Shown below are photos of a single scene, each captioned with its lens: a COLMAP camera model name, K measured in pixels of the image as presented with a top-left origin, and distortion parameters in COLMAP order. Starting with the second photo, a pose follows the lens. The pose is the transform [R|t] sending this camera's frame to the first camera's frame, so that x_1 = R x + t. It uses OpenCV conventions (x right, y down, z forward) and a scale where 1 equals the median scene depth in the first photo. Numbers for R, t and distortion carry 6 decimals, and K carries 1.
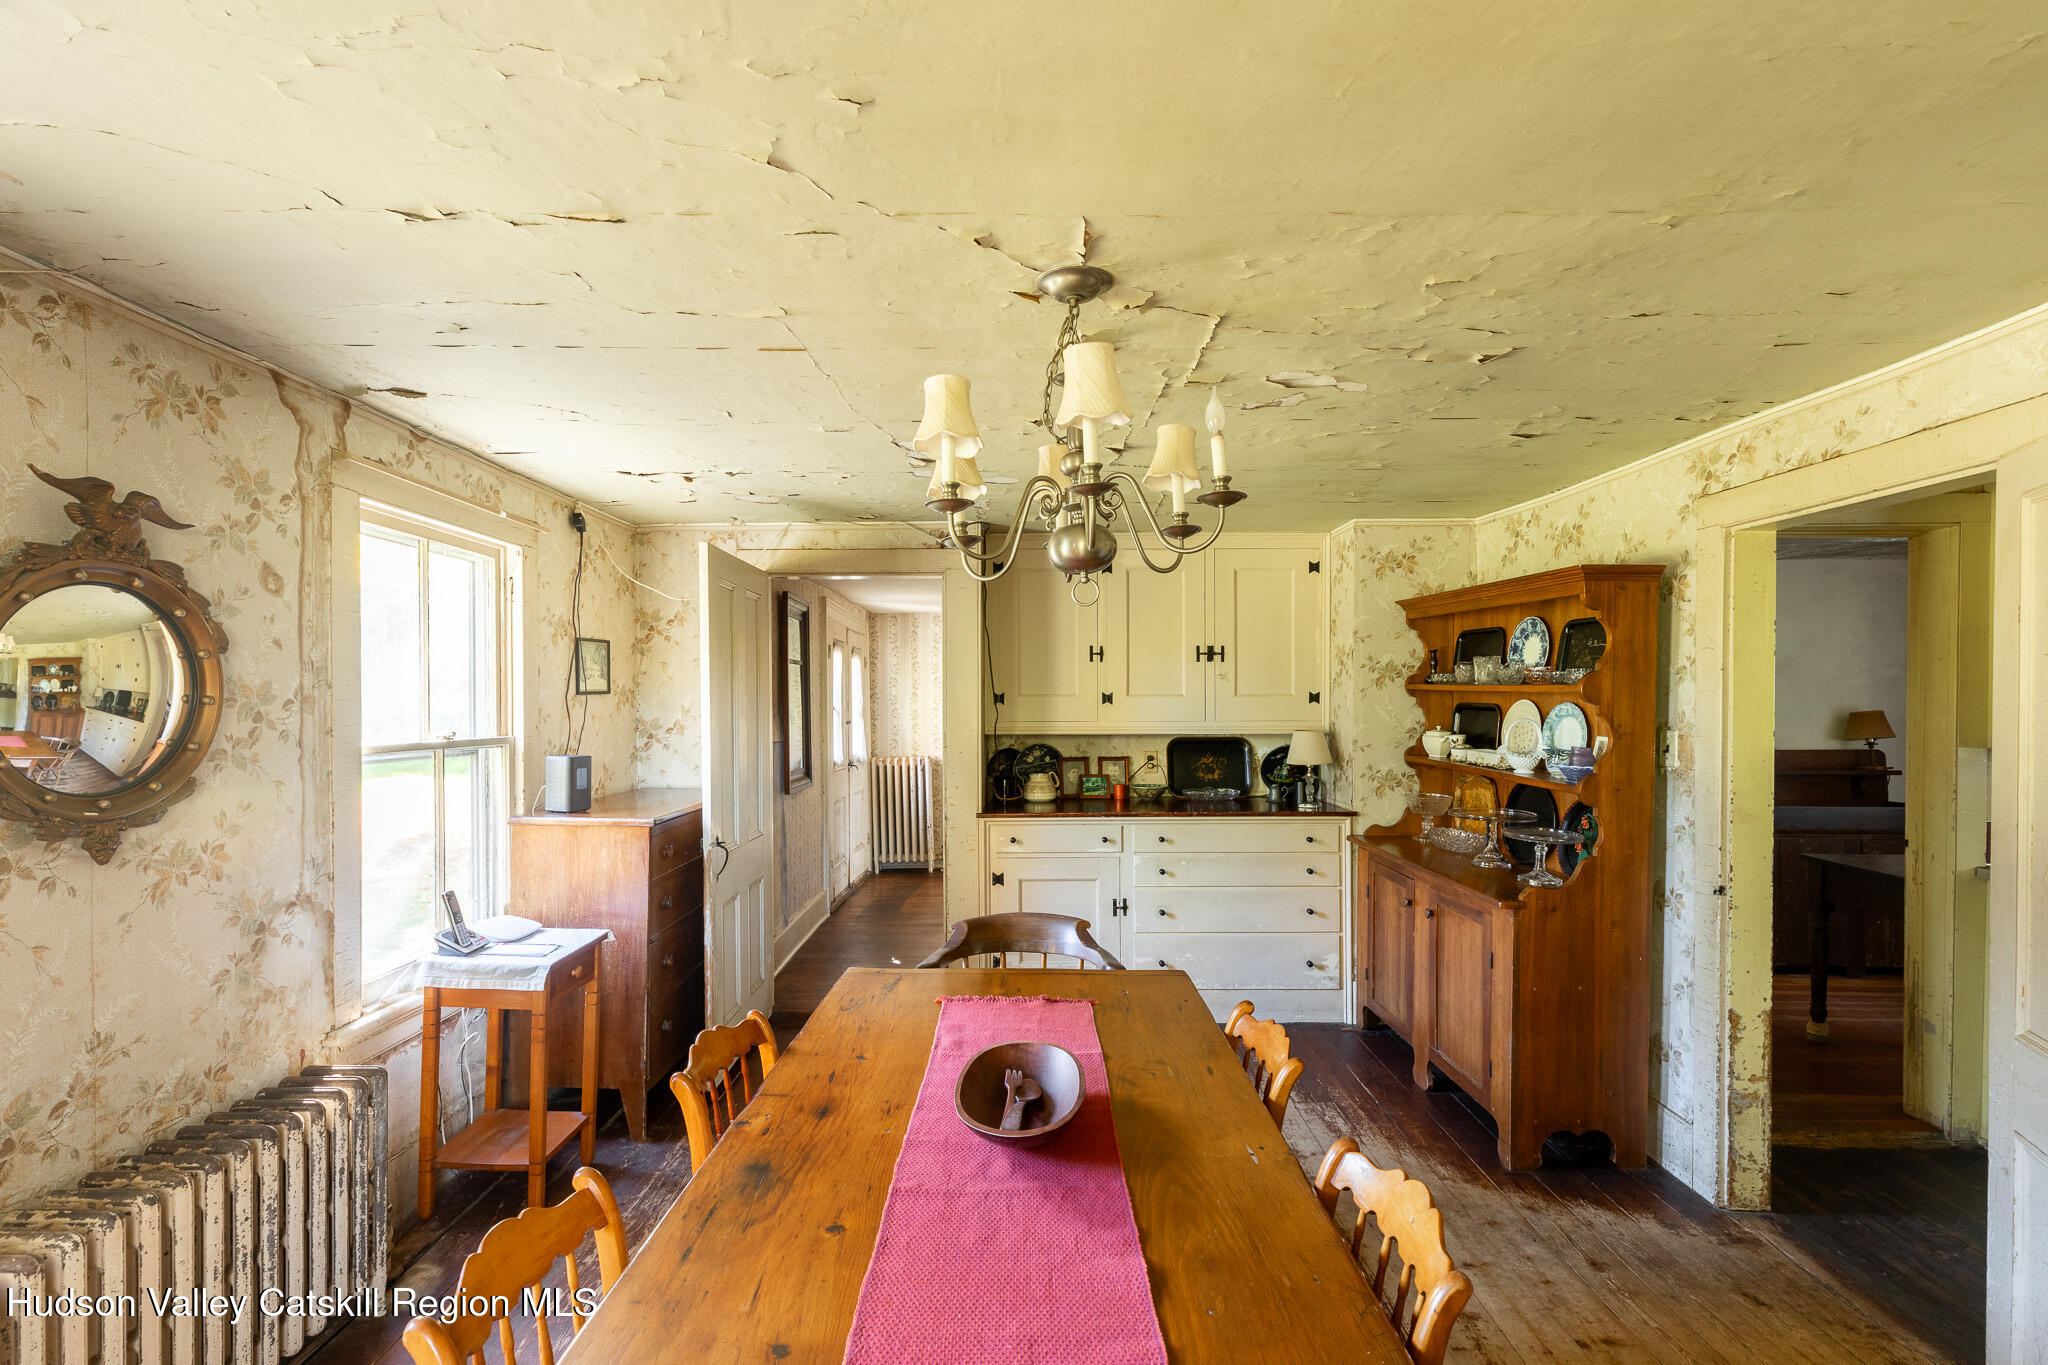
lens RADIAL K [[946.1, 0, 1022.8], [0, 946.1, 701.0], [0, 0, 1]] dist [0.001093, 0.000140]
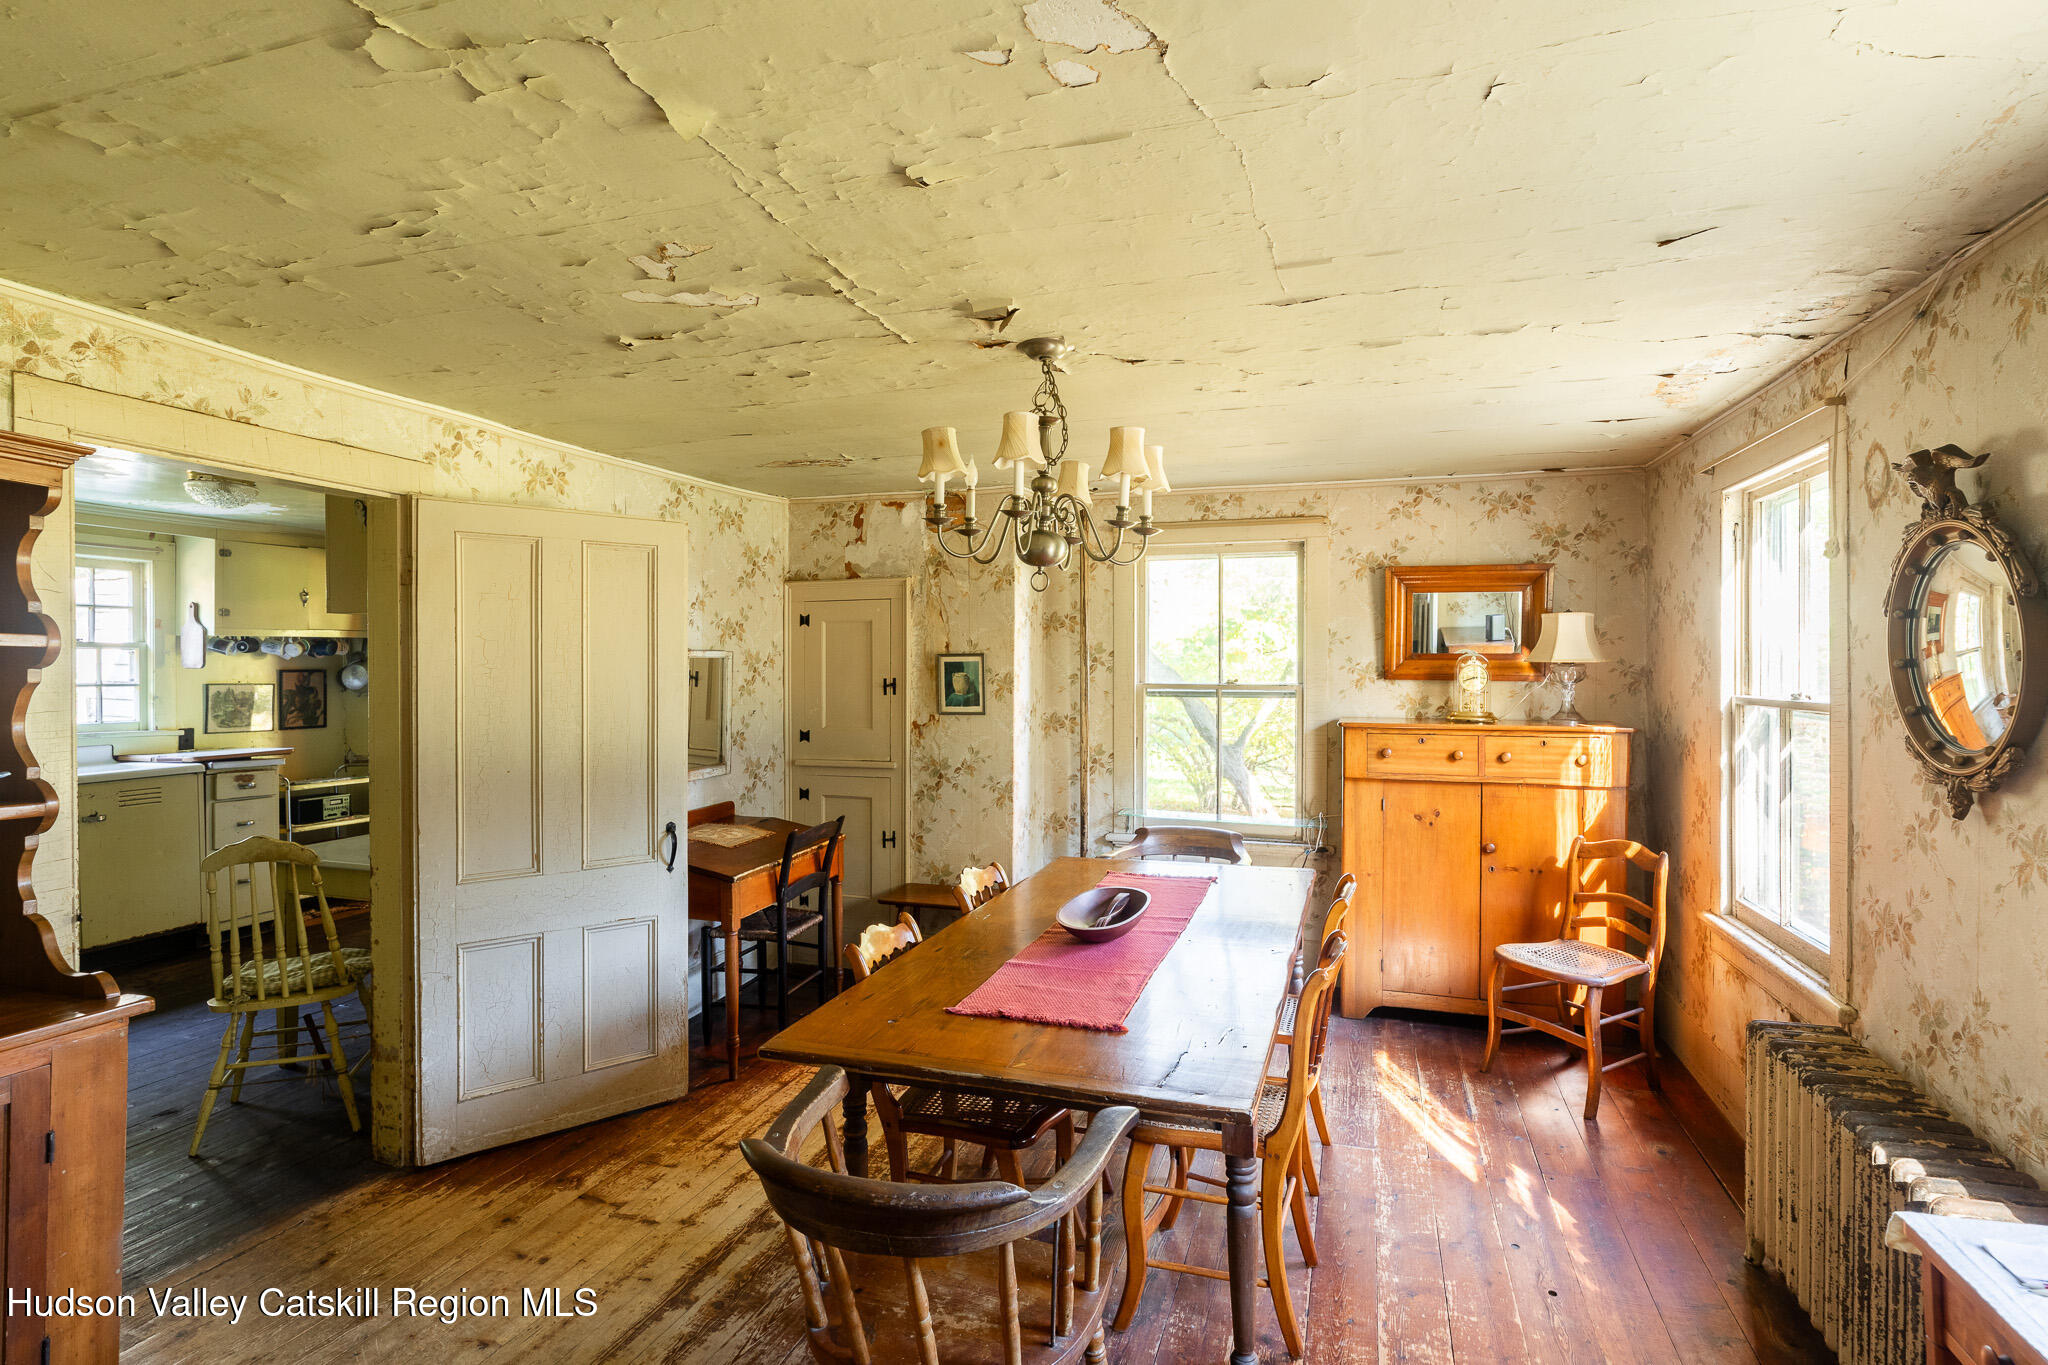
lens RADIAL K [[1047.1, 0, 1021.9], [0, 1047.1, 677.3], [0, 0, 1]] dist [-0.000684, -0.000072]
pose [[-0.953169, -0.000232, 0.302438, -0.193482], [0.001936, 0.999975, 0.006868, 0.005855], [-0.302432, 0.007132, -0.953144, 1.303880]]
